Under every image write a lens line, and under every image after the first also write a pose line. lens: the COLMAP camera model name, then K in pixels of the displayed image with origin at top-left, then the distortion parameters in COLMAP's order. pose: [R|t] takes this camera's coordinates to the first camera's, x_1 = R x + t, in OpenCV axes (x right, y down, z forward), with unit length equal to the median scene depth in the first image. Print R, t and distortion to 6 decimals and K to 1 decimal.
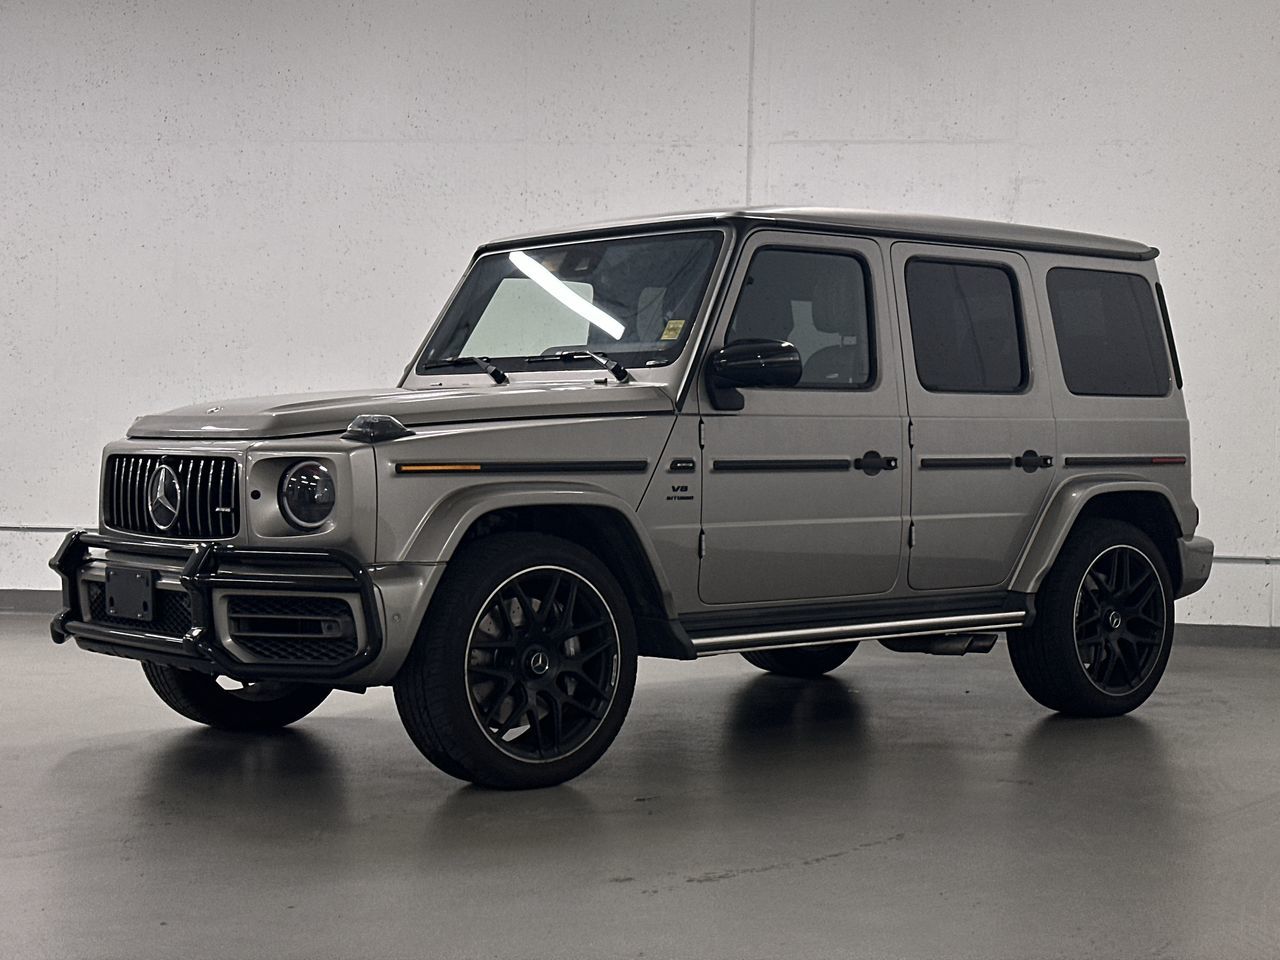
lens RADIAL K [[1880.2, 0, 655.6], [0, 1880.2, 458.5], [0, 0, 1]] dist [0.148874, 0.066262]
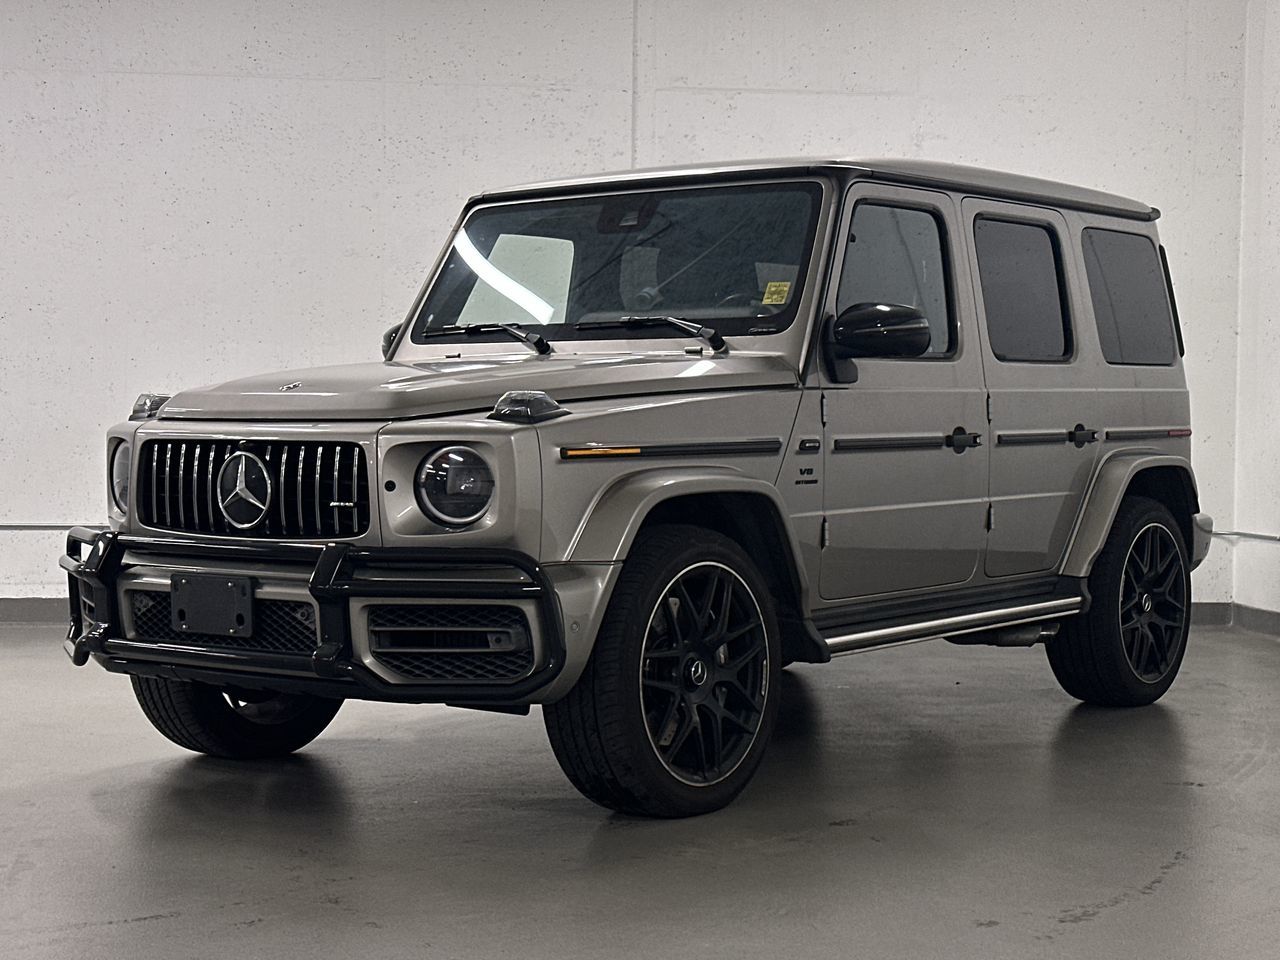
lens RADIAL K [[1983.7, 0, 640.0], [0, 1983.7, 480.0], [0, 0, 1]] dist [0.155301, 0.023082]
pose [[0.981310, -0.014662, 0.191873, -0.238626], [0.010077, 0.999640, 0.024851, -0.004059], [-0.192169, -0.022453, 0.981105, 0.090191]]
